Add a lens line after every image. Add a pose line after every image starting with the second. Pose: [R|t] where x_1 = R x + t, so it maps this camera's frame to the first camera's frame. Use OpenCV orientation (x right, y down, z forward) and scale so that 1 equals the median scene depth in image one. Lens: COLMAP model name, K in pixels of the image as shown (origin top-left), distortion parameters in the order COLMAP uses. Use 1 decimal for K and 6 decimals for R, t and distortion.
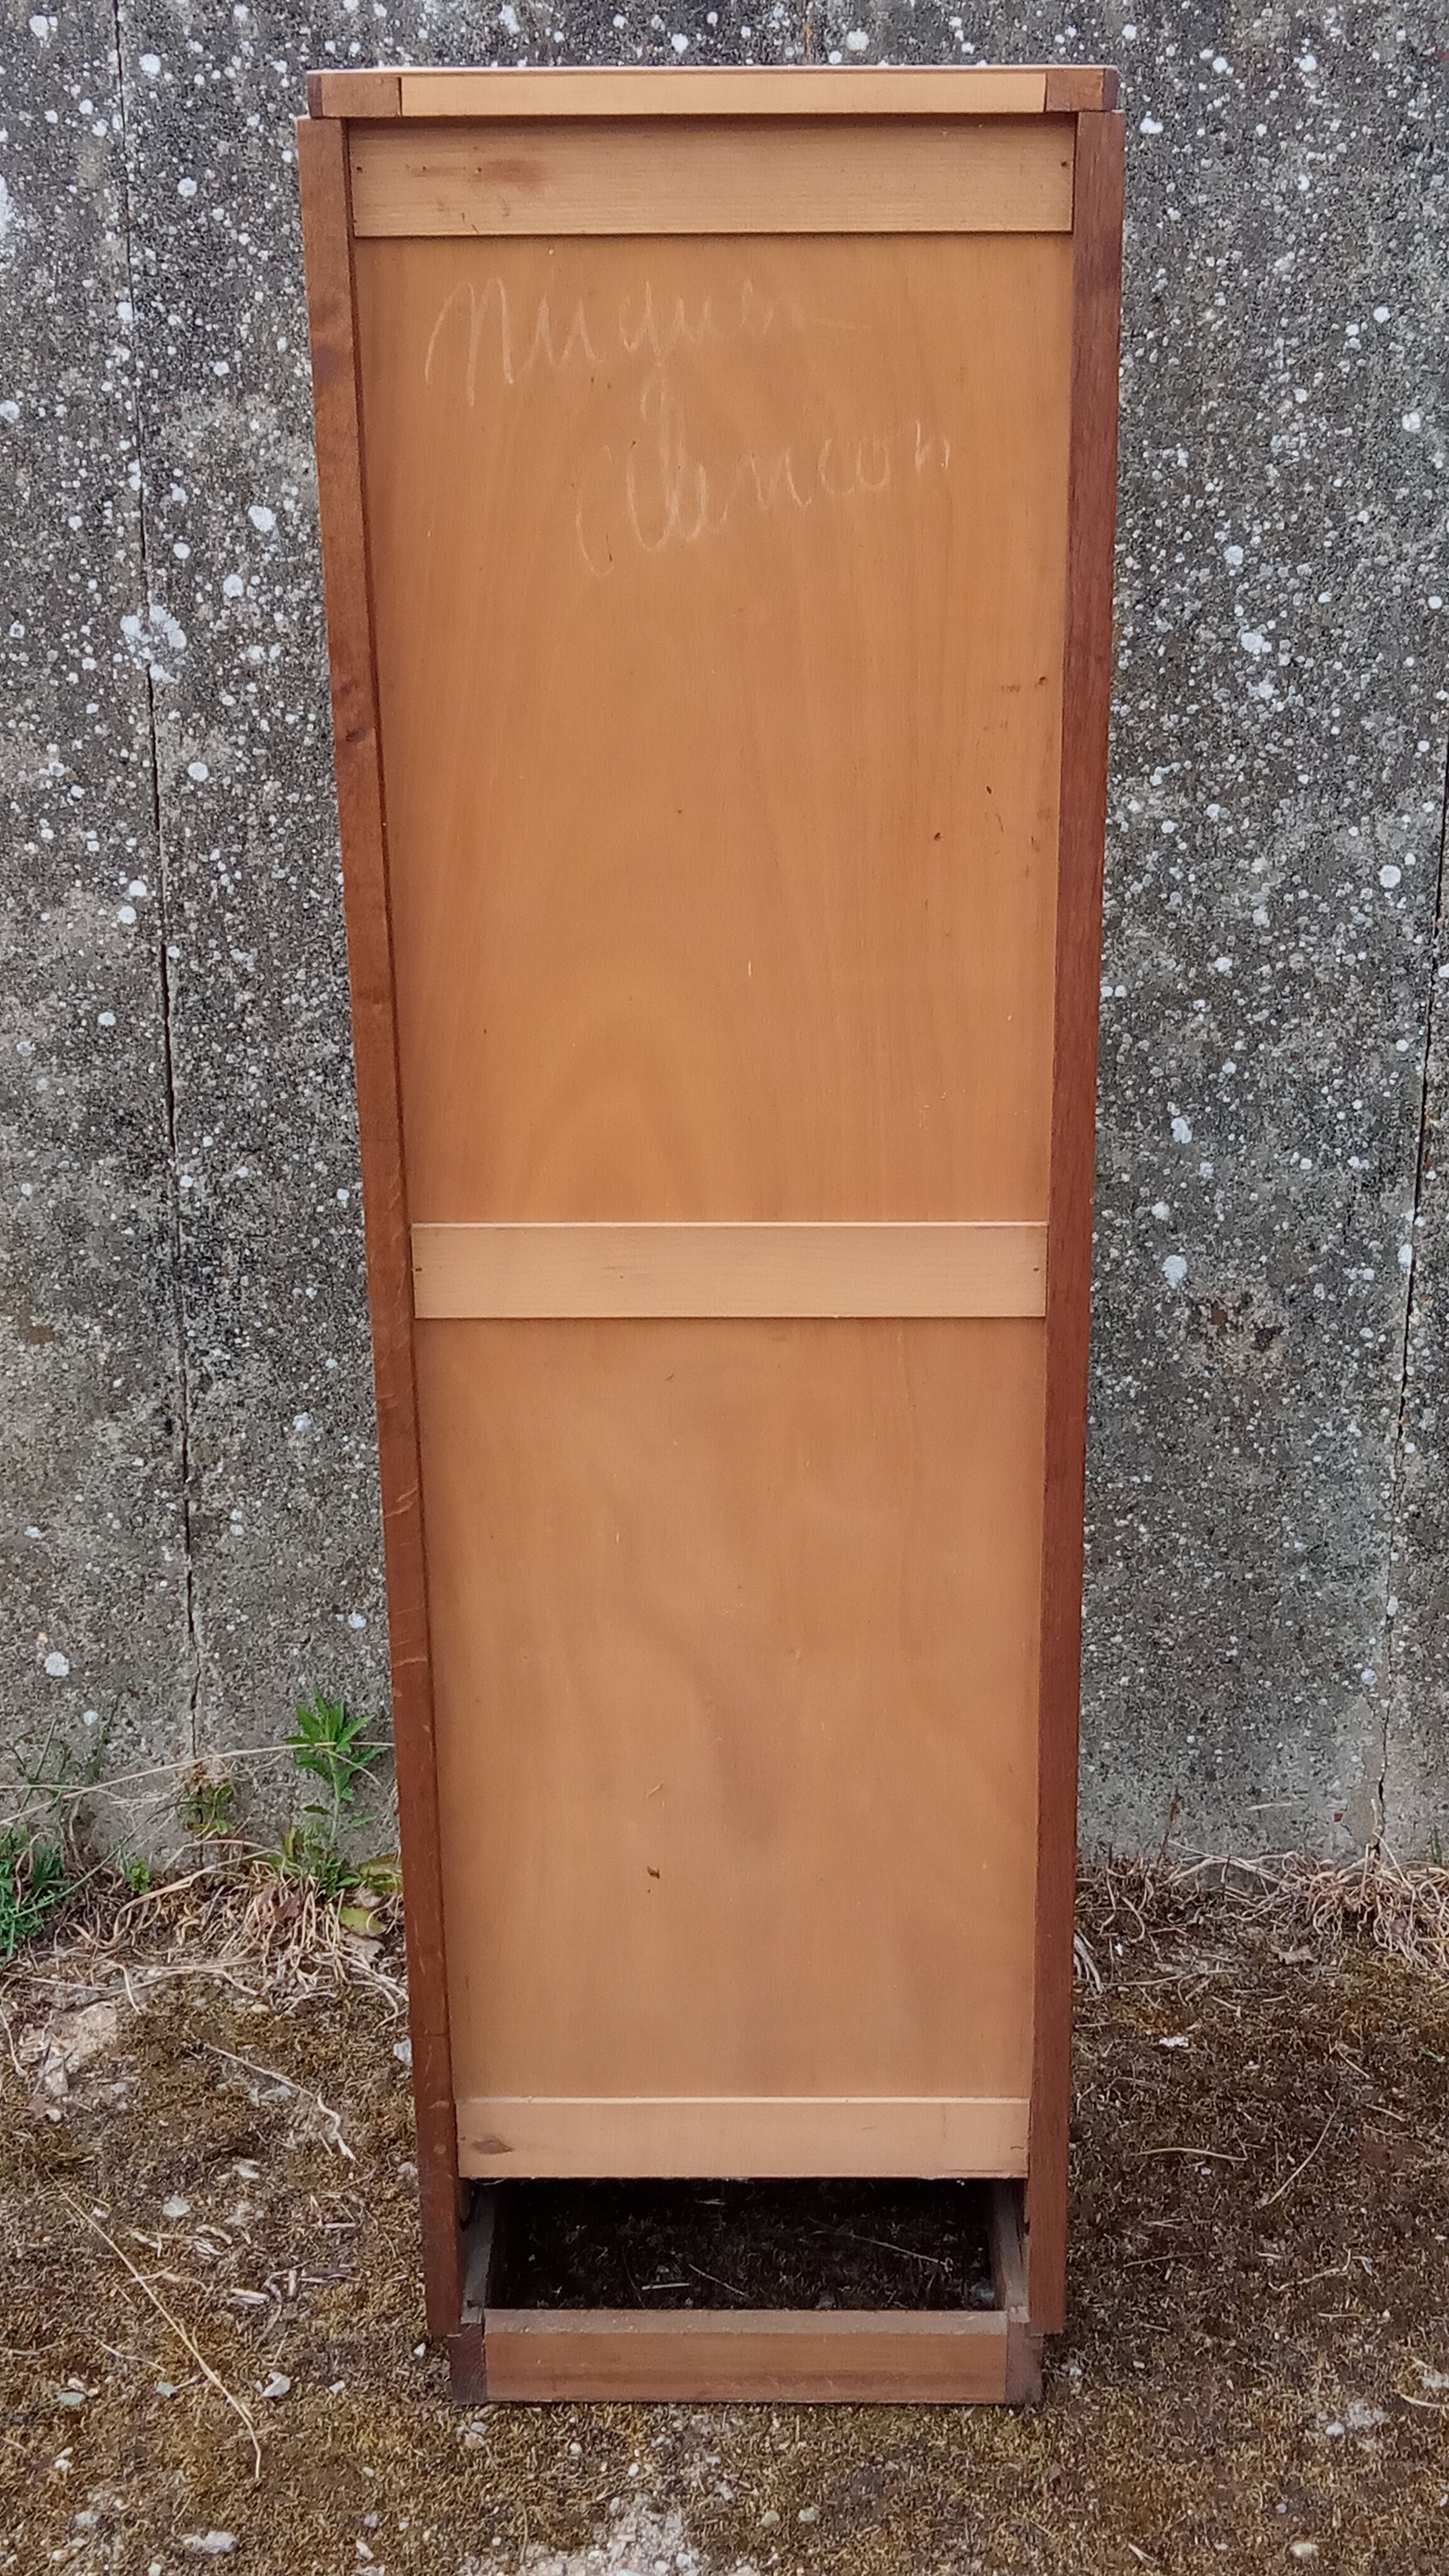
lens RADIAL K [[3227.1, 0, 784.6], [0, 3227.1, 1296.3], [0, 0, 1]] dist [0.041616, 0.000000]
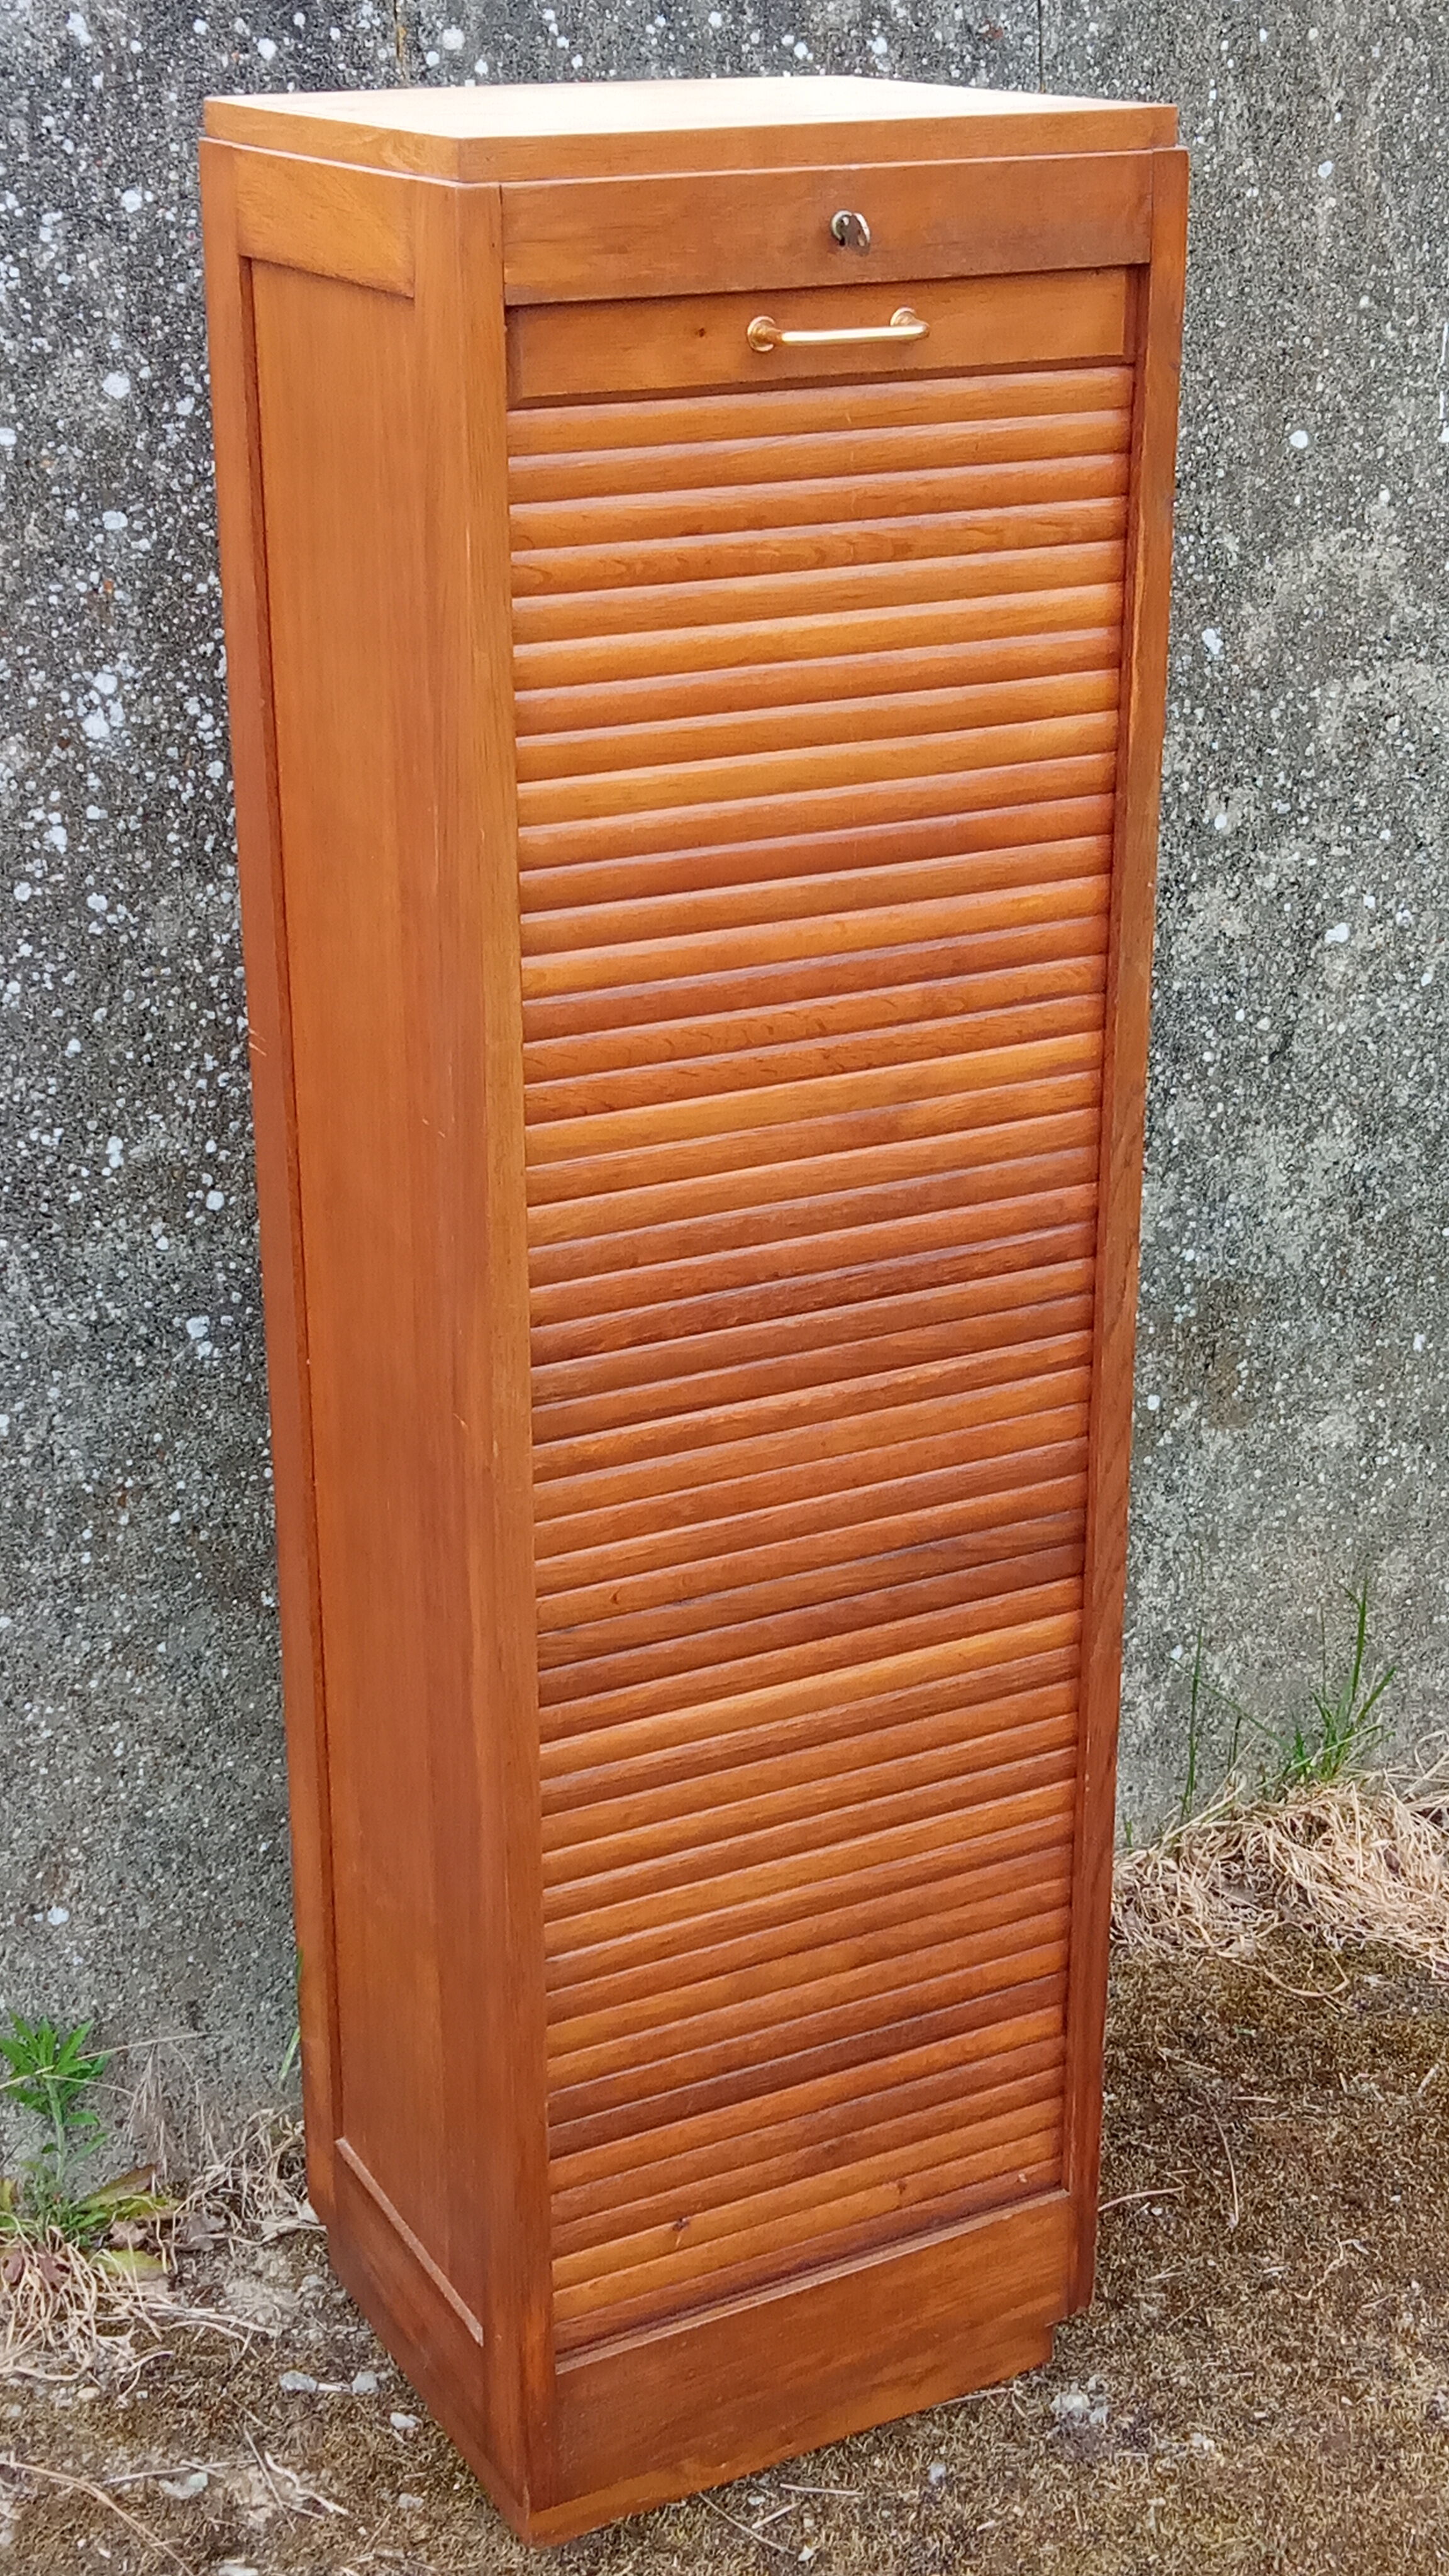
lens RADIAL K [[3594.9, 0, 787.2], [0, 3594.9, 1297.7], [0, 0, 1]] dist [0.057328, 0.000000]
pose [[0.864853, -0.199088, 0.460862, -0.402301], [0.196430, 0.979013, 0.054304, -0.076827], [-0.462001, 0.043562, 0.885809, 0.079200]]
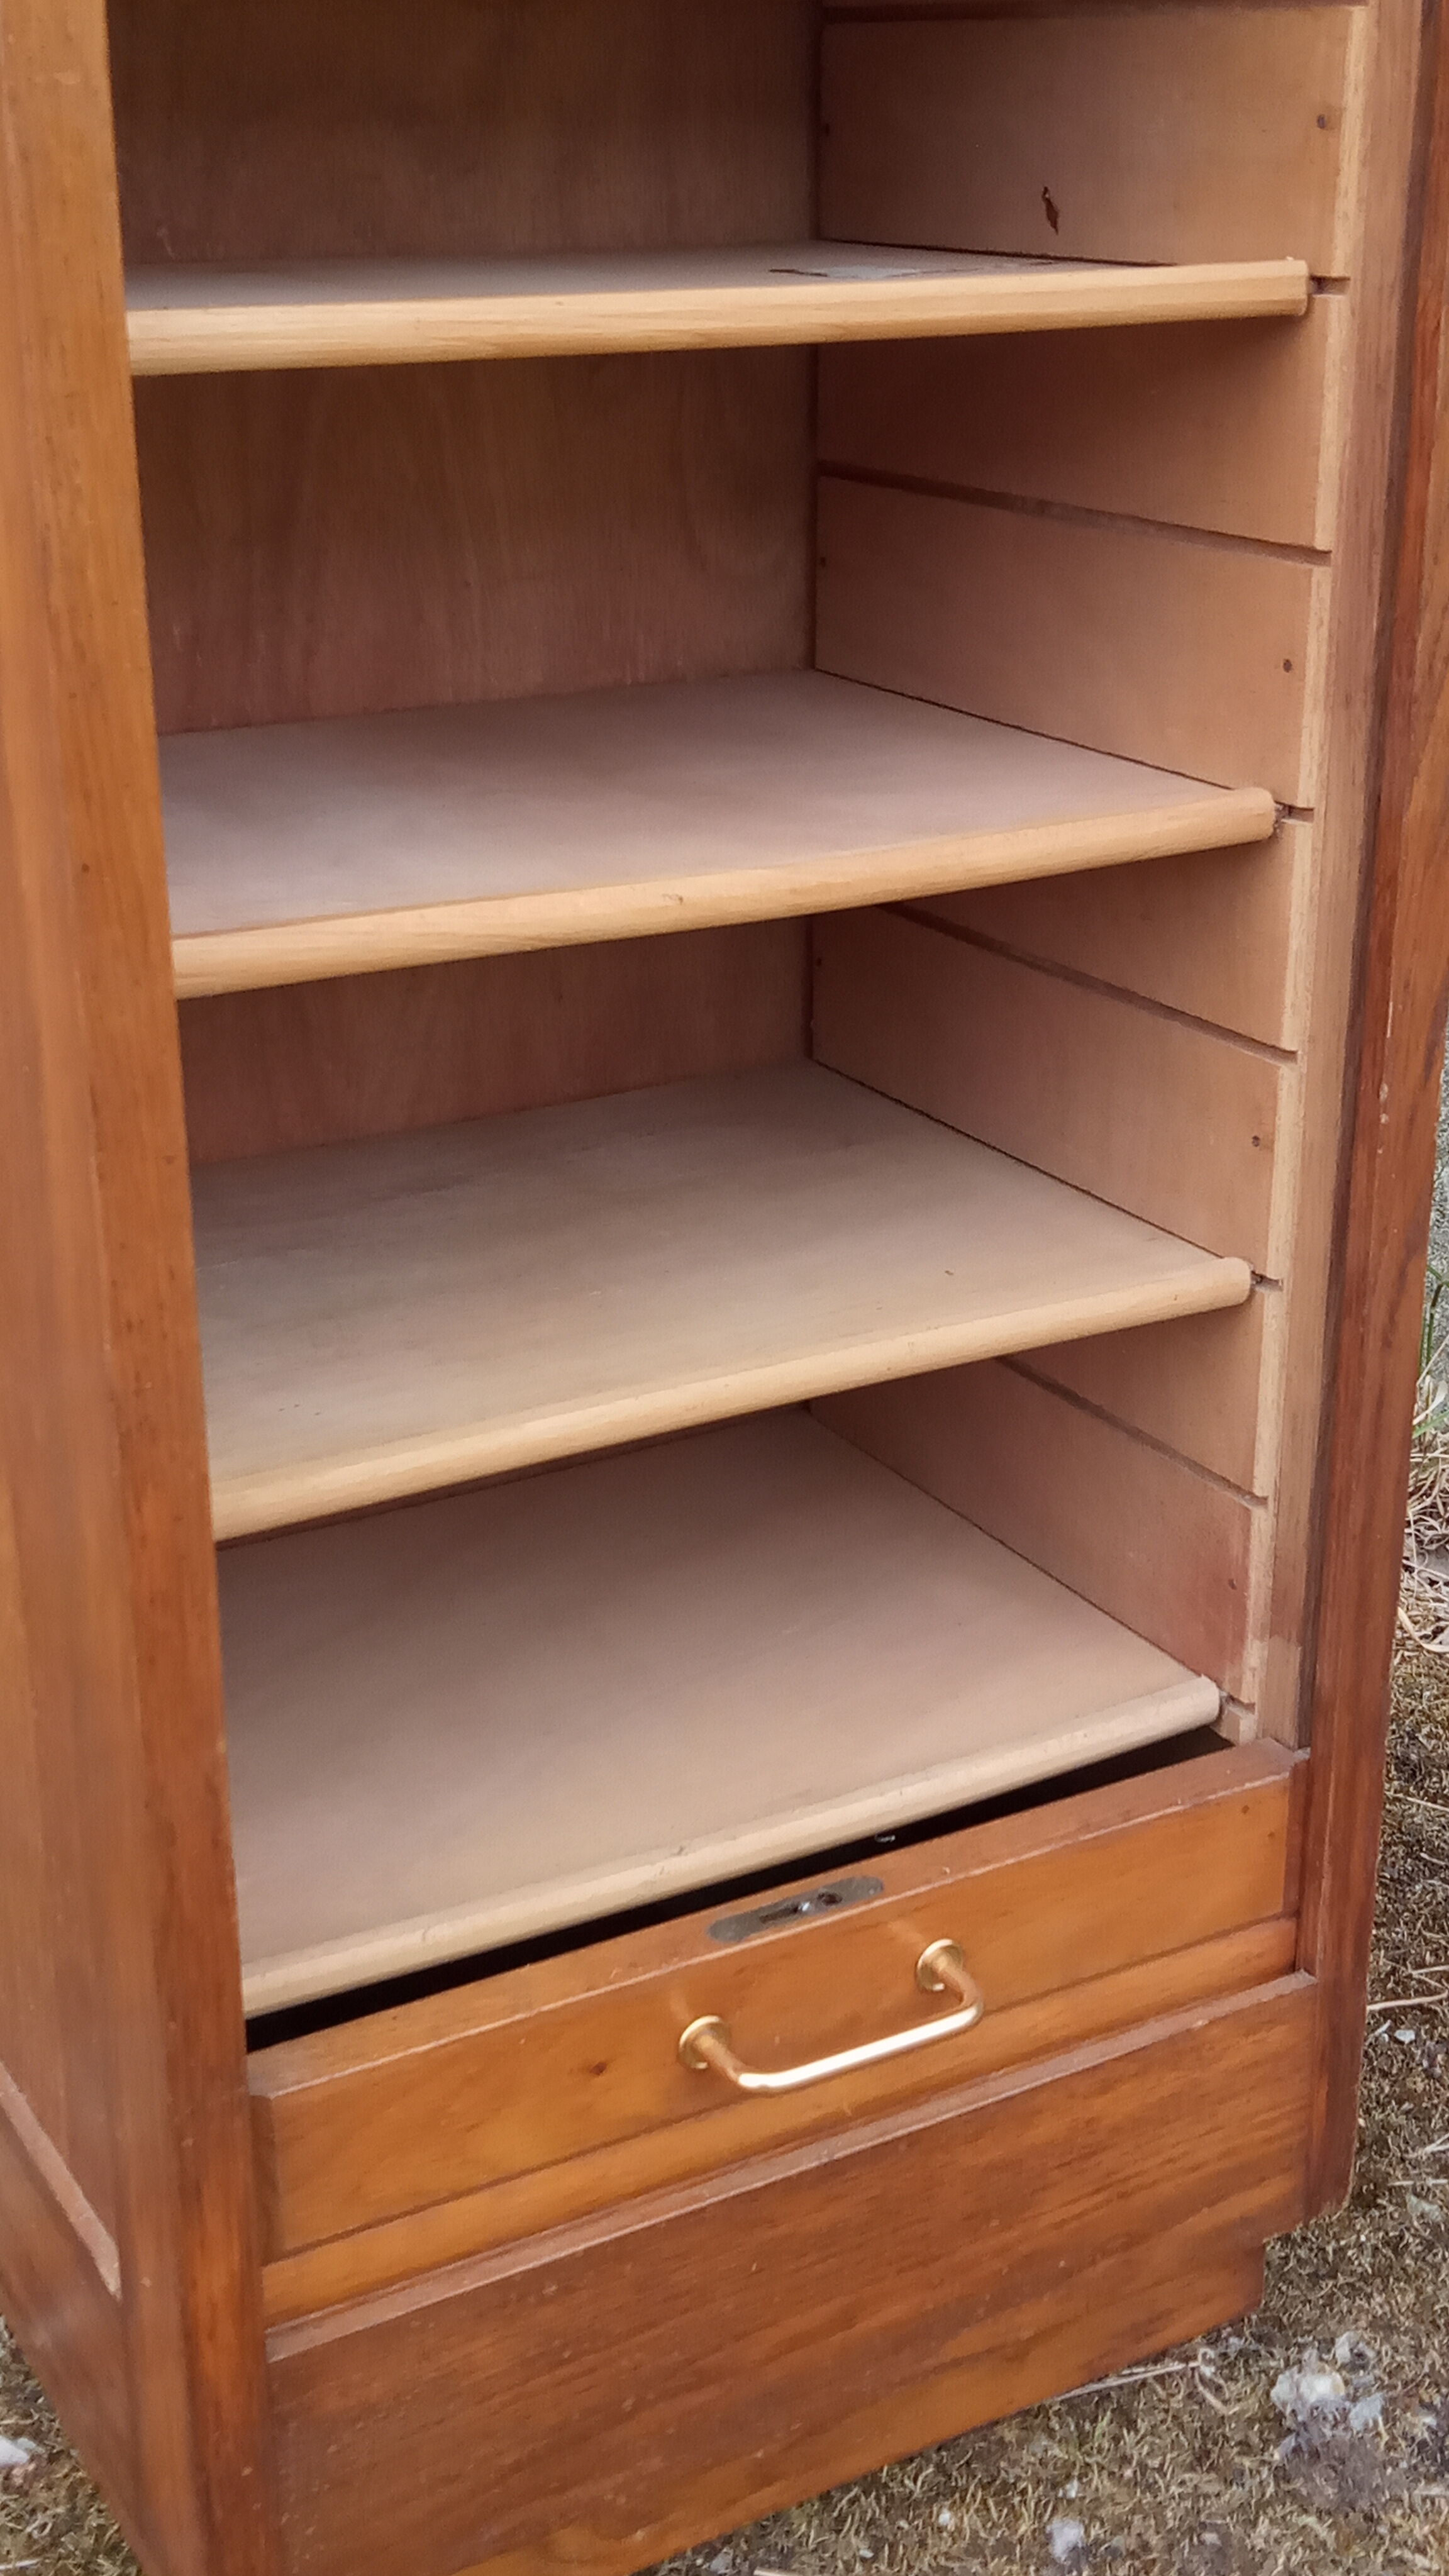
lens RADIAL K [[3227.1, 0, 760.4], [0, 3227.1, 1285.2], [0, 0, 1]] dist [0.041616, 0.000000]
pose [[0.851892, -0.200952, 0.483630, -0.197814], [0.205240, 0.977690, 0.044716, 0.097777], [-0.481826, 0.061167, 0.874130, 0.555946]]
